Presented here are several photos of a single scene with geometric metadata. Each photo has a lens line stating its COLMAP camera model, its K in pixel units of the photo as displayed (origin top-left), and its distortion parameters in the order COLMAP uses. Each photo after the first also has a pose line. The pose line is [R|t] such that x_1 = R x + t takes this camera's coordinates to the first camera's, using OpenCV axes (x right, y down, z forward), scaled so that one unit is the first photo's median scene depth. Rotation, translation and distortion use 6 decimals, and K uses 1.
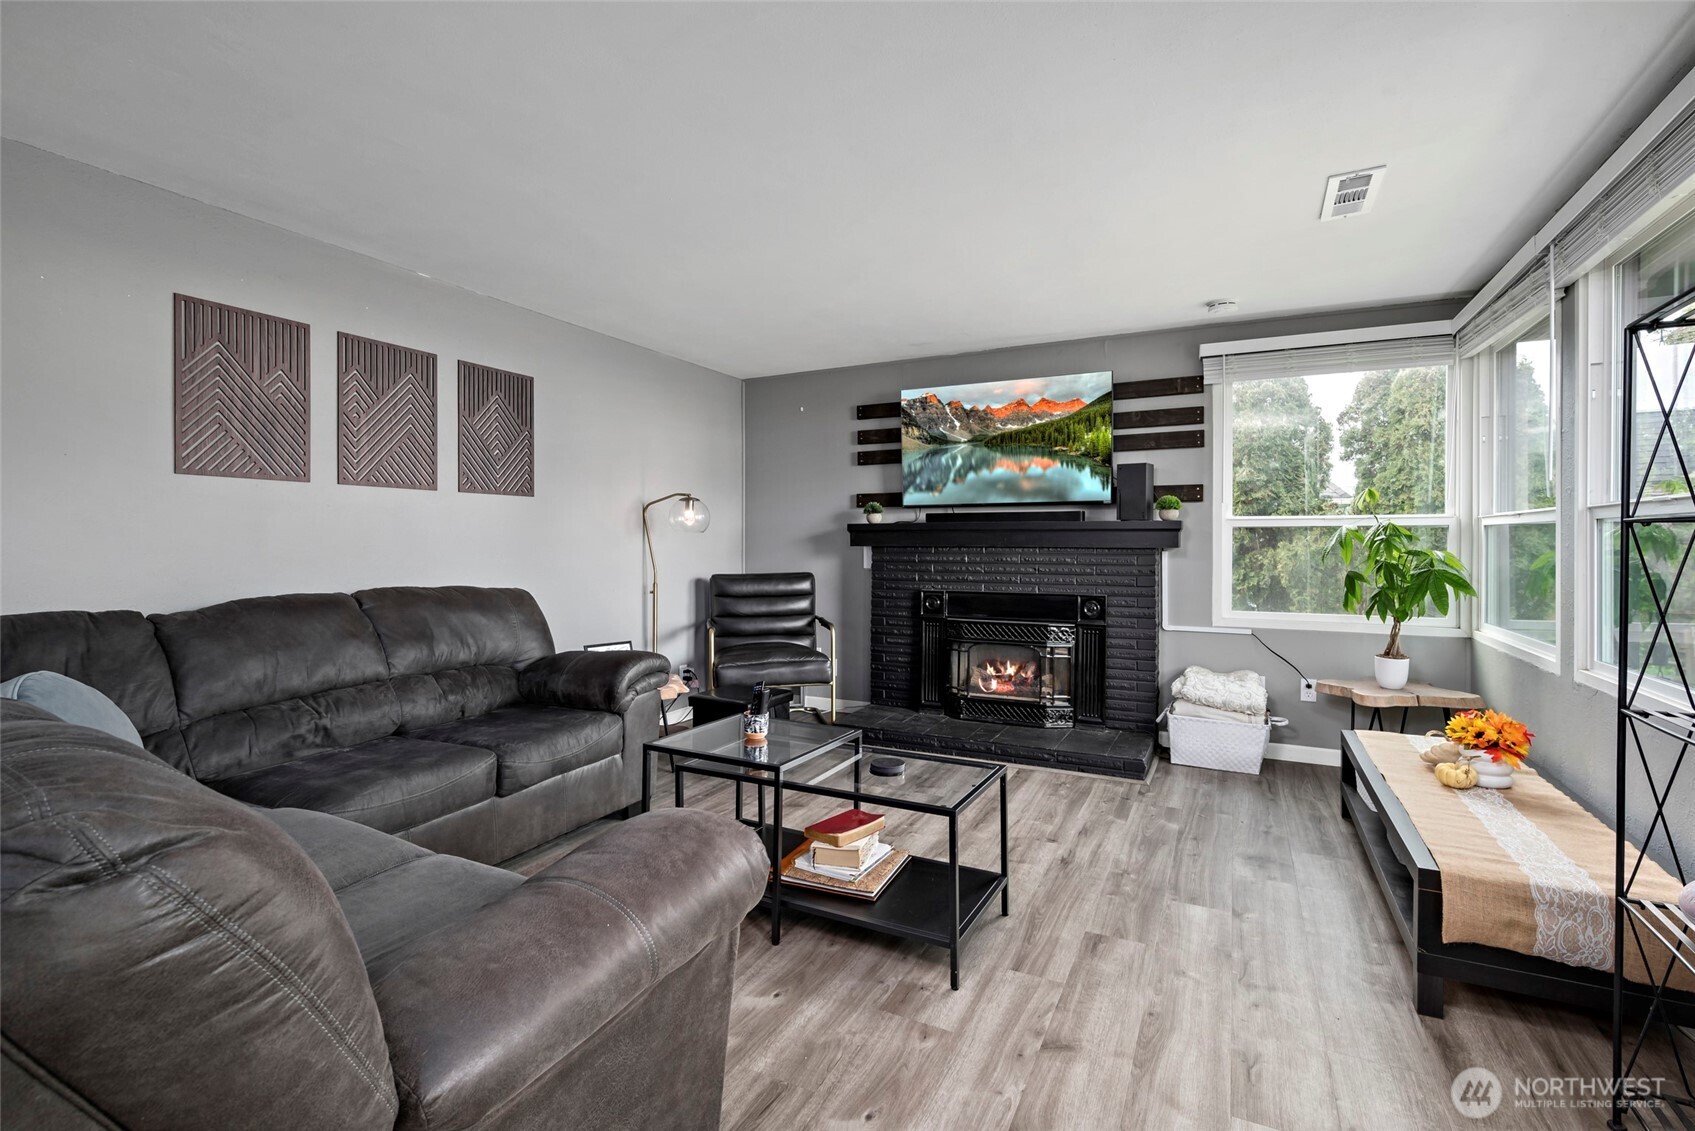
lens RADIAL K [[773.8, 0, 849.8], [0, 773.8, 549.9], [0, 0, 1]] dist [0.001165, 0.000491]
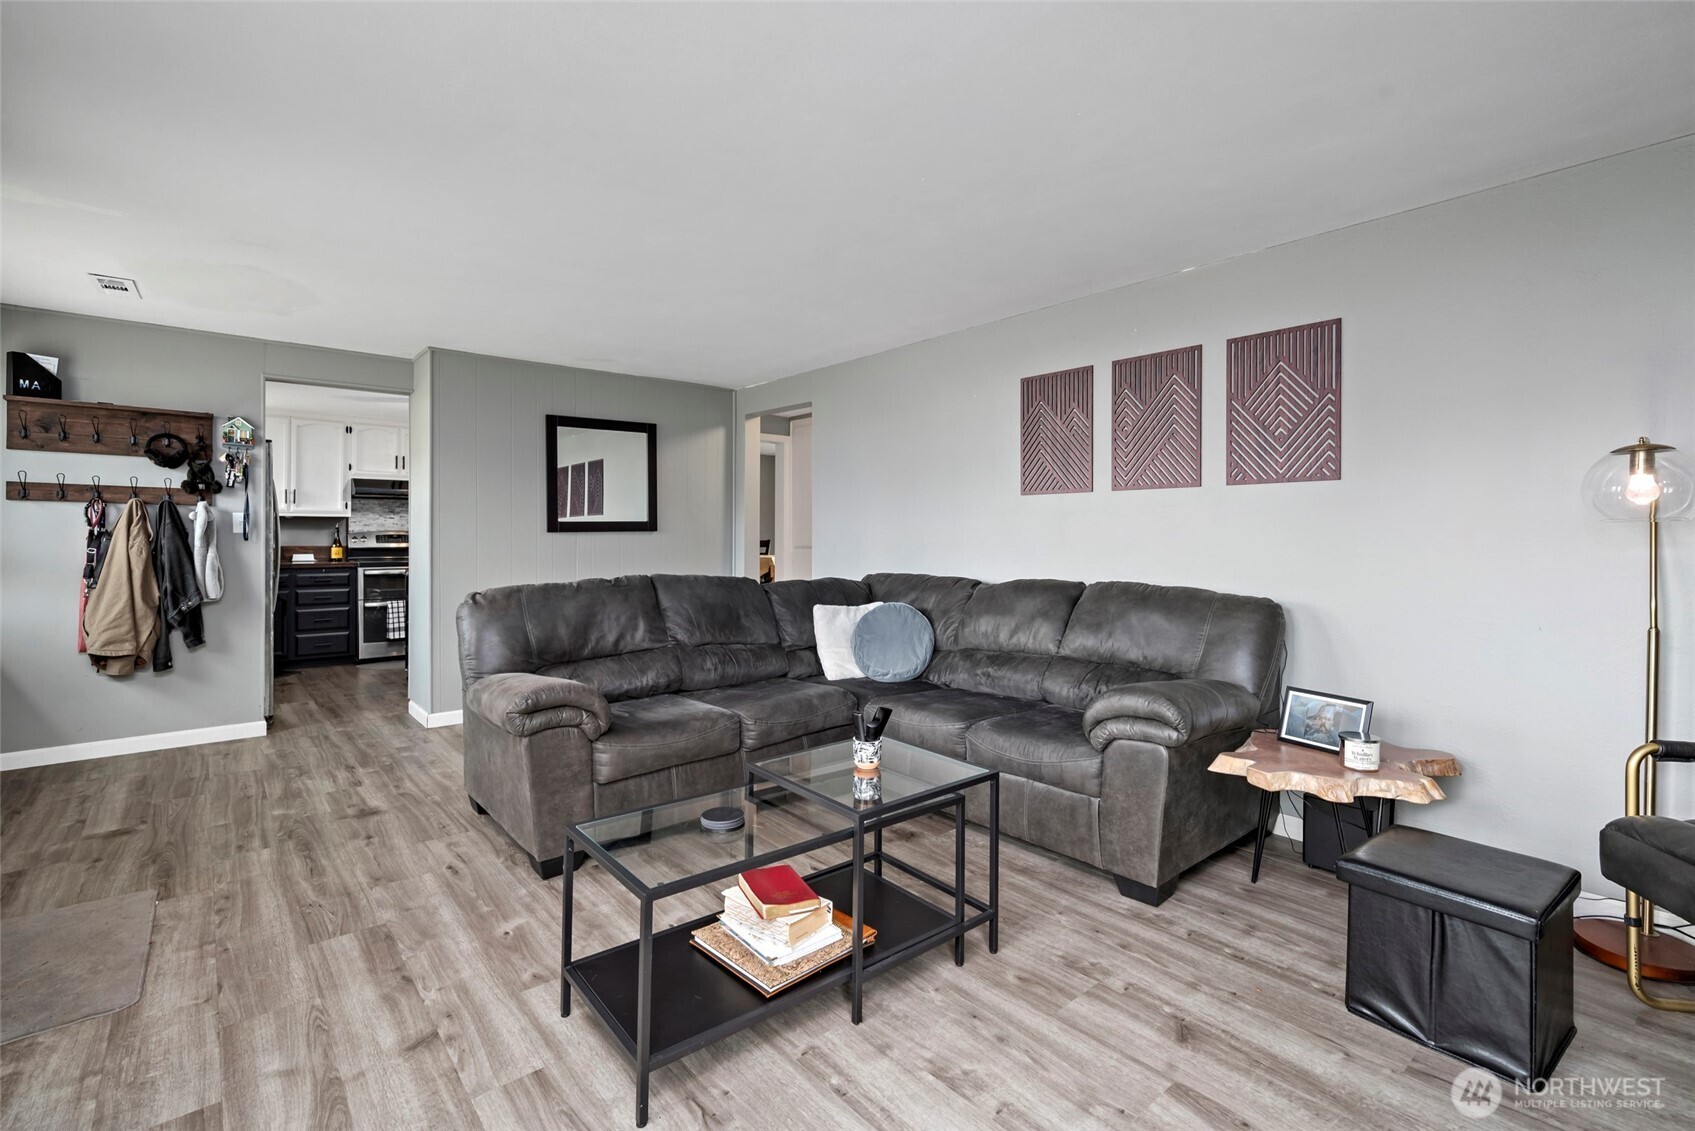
lens RADIAL K [[773.8, 0, 859.7], [0, 773.8, 532.6], [0, 0, 1]] dist [0.001165, 0.000491]
pose [[-0.392243, -0.006289, -0.919840, 0.389220], [-0.013263, 0.999911, -0.001181, -0.010512], [0.919766, 0.011737, -0.392292, 0.761450]]
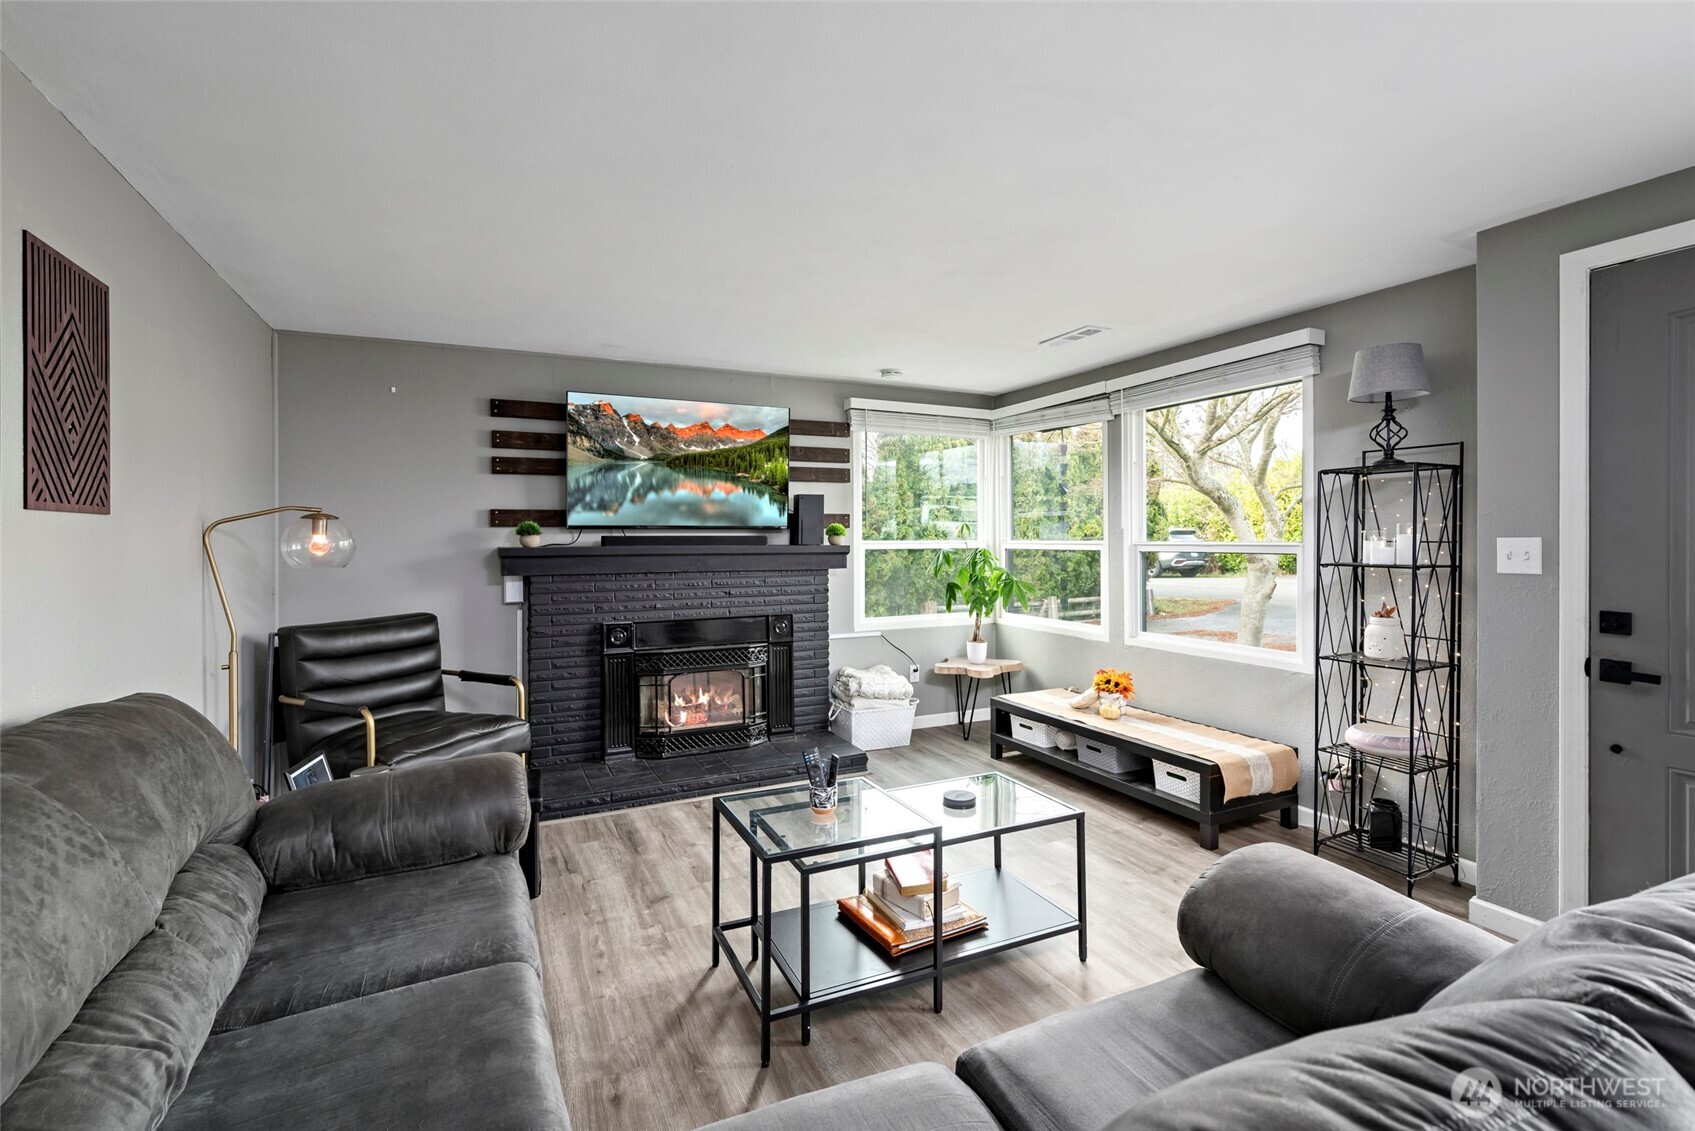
lens RADIAL K [[773.8, 0, 870.7], [0, 773.8, 539.2], [0, 0, 1]] dist [0.001165, 0.000491]
pose [[0.602160, -0.004873, 0.798361, -0.453362], [0.014931, 0.999875, -0.005159, -0.036985], [-0.798236, 0.015026, 0.602157, 0.240194]]
